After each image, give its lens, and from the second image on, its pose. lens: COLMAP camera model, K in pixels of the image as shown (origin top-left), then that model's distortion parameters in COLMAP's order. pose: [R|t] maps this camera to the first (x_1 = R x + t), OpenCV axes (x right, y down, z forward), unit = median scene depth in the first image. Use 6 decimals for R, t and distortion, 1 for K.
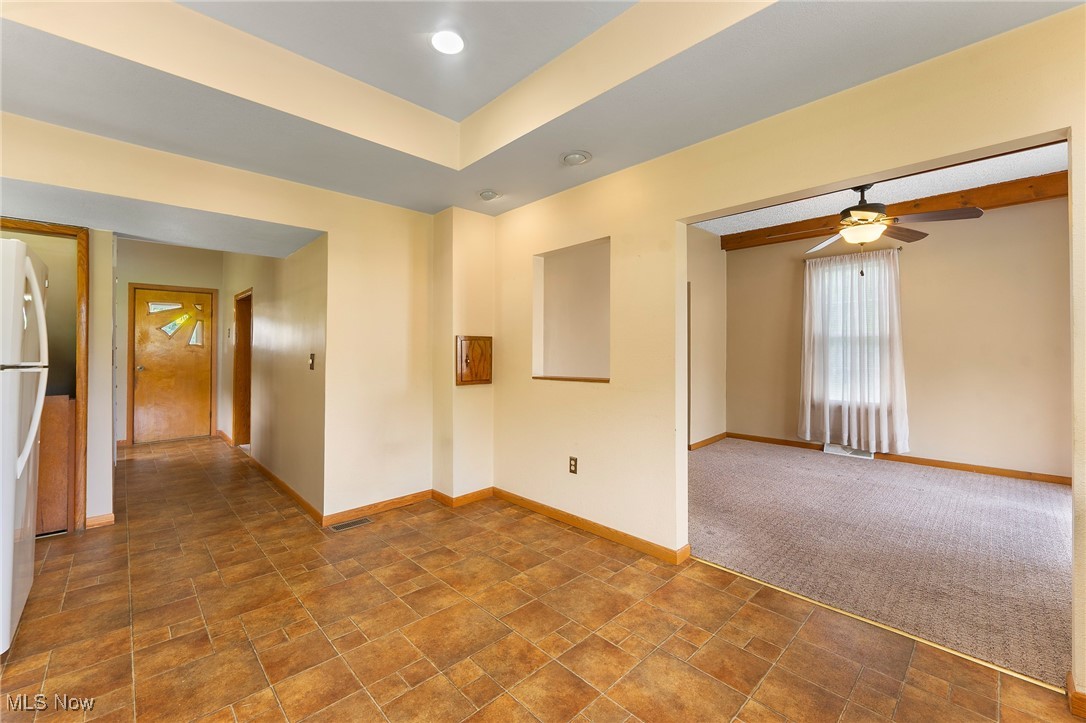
lens RADIAL K [[440.5, 0, 541.1], [0, 440.5, 354.1], [0, 0, 1]] dist [0.002845, 0.000167]
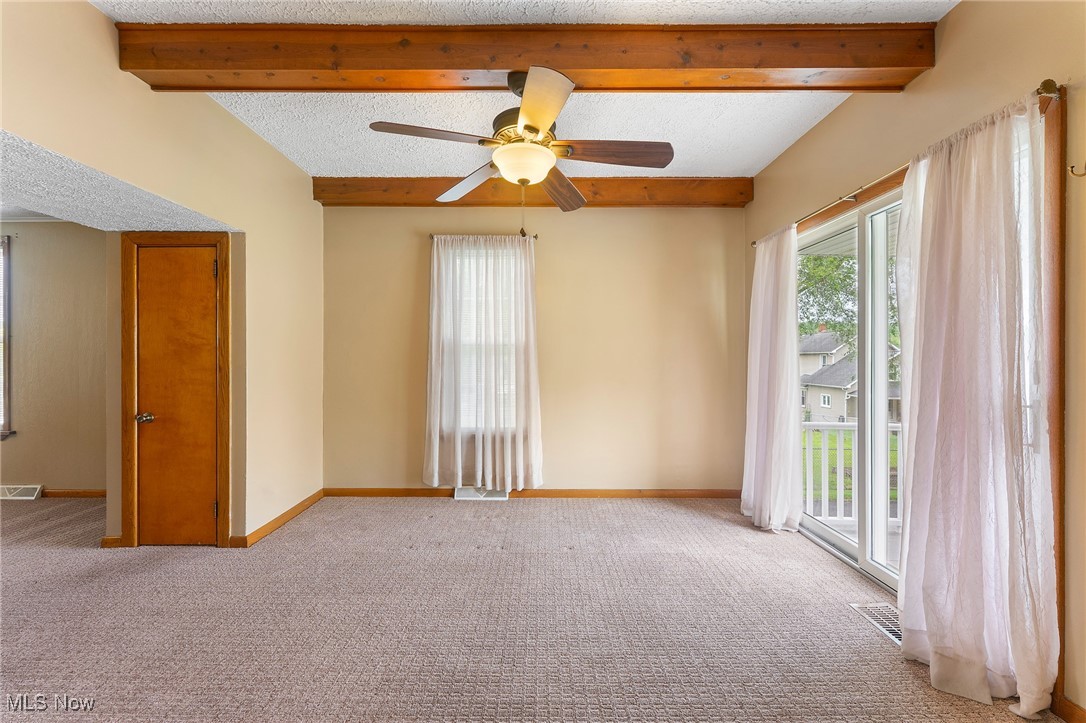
lens RADIAL K [[440.5, 0, 542.8], [0, 440.5, 368.2], [0, 0, 1]] dist [0.002845, 0.000167]
pose [[0.698090, 0.001768, 0.716008, 0.221776], [-0.001472, 0.999998, -0.001034, 0.003712], [-0.716009, -0.000332, 0.698091, 0.390723]]
